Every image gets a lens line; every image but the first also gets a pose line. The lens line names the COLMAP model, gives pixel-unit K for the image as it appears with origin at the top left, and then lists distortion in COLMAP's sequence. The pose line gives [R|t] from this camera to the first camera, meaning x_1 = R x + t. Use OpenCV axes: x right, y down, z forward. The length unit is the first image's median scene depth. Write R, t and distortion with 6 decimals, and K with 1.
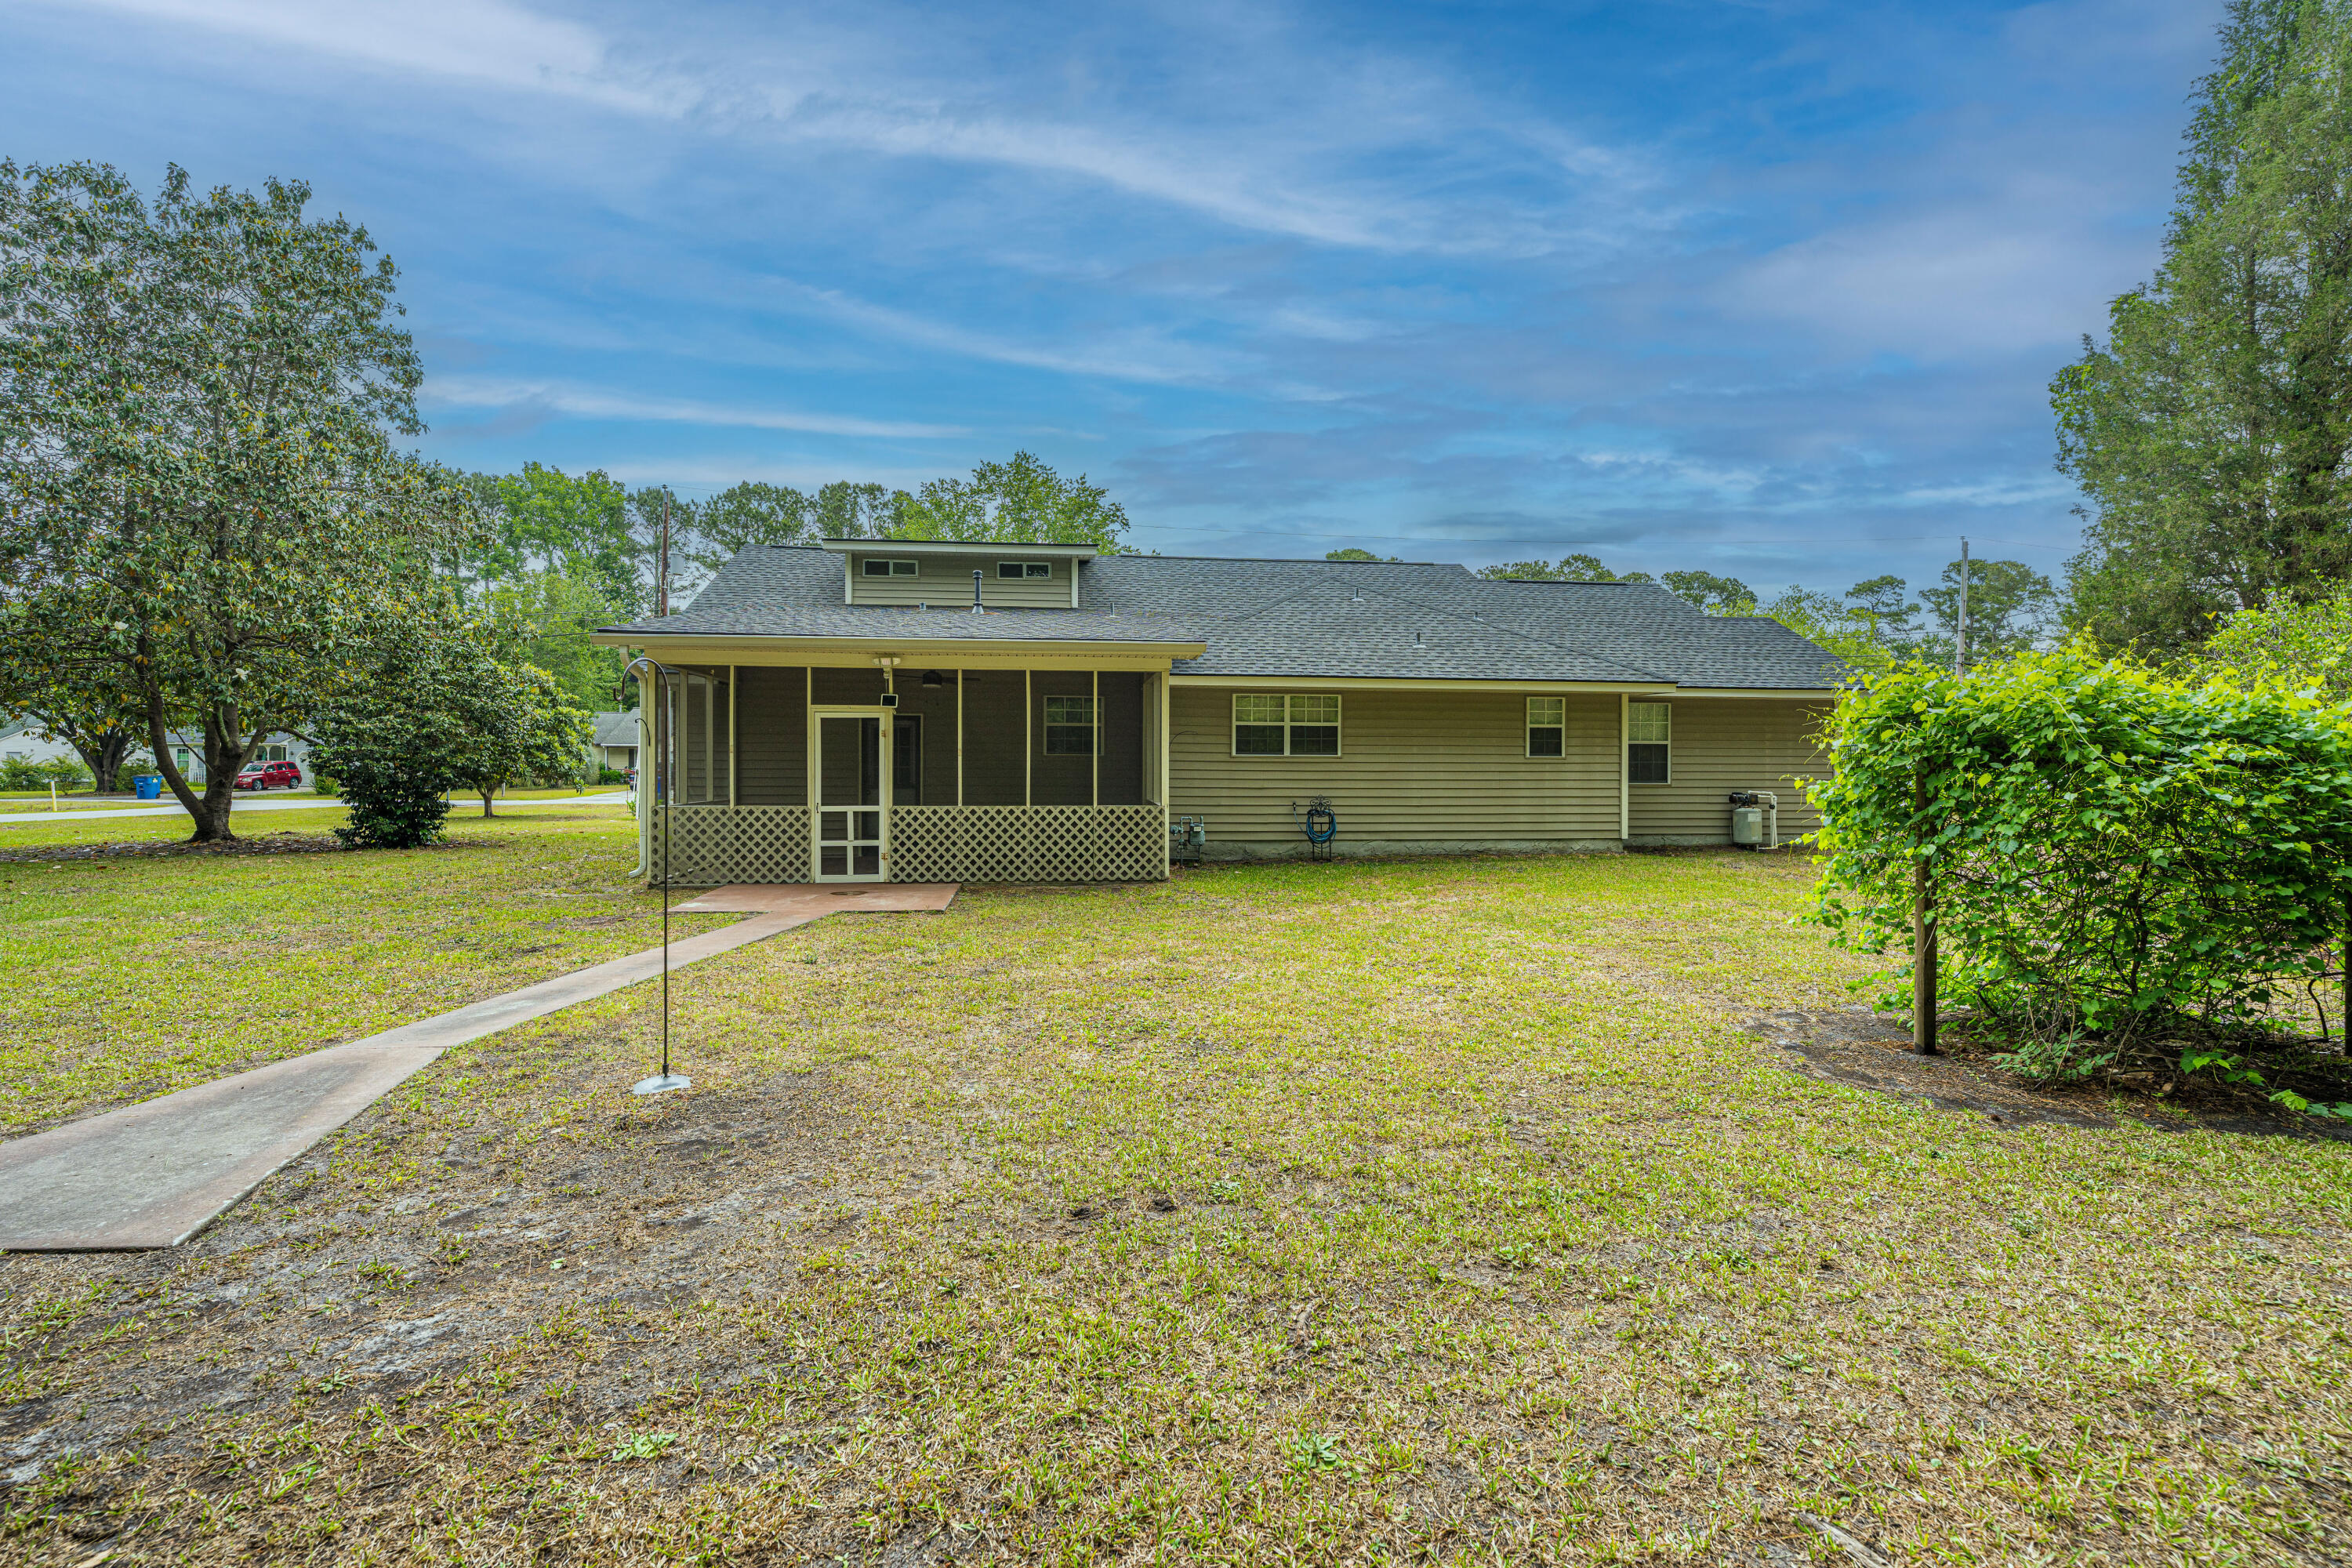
lens RADIAL K [[1026.5, 0, 1169.2], [0, 1026.5, 781.1], [0, 0, 1]] dist [-0.001545, -0.000189]
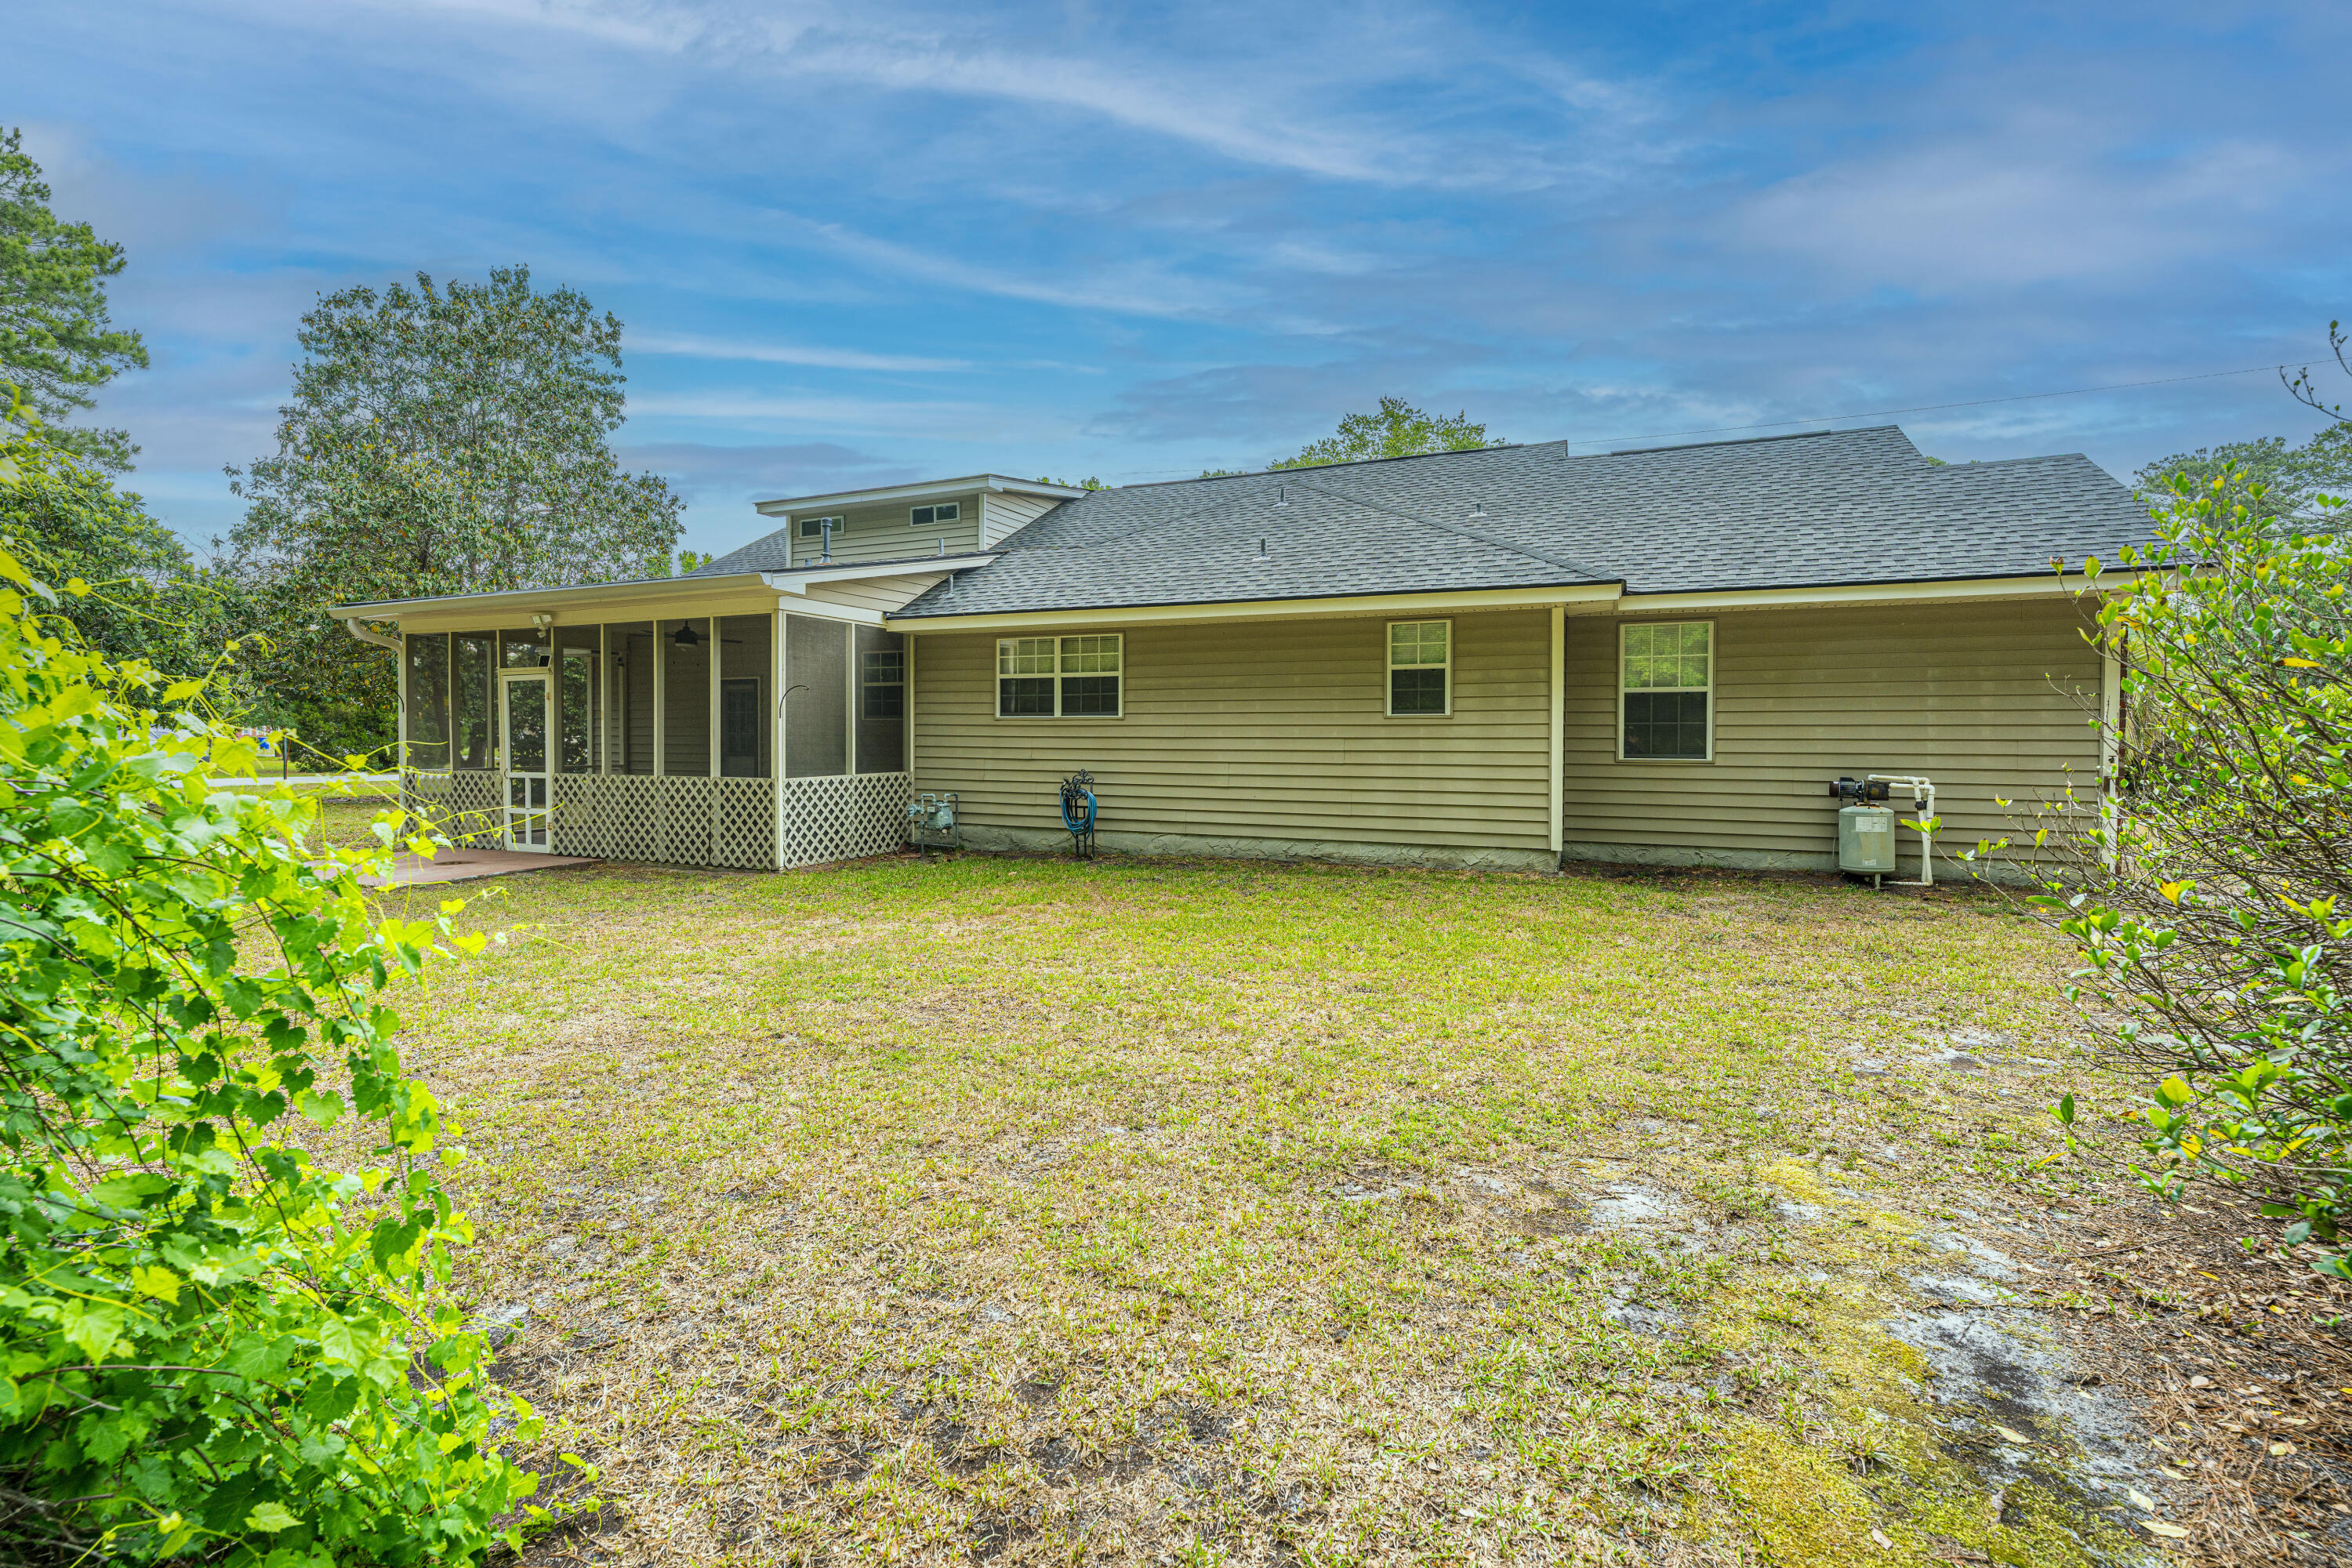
lens RADIAL K [[1026.5, 0, 1180.2], [0, 1026.5, 767.0], [0, 0, 1]] dist [-0.001545, -0.000189]
pose [[0.866945, 0.013432, -0.498222, 0.571280], [-0.008372, 0.999888, 0.012389, 0.001897], [0.498333, -0.006570, 0.866961, 0.386420]]
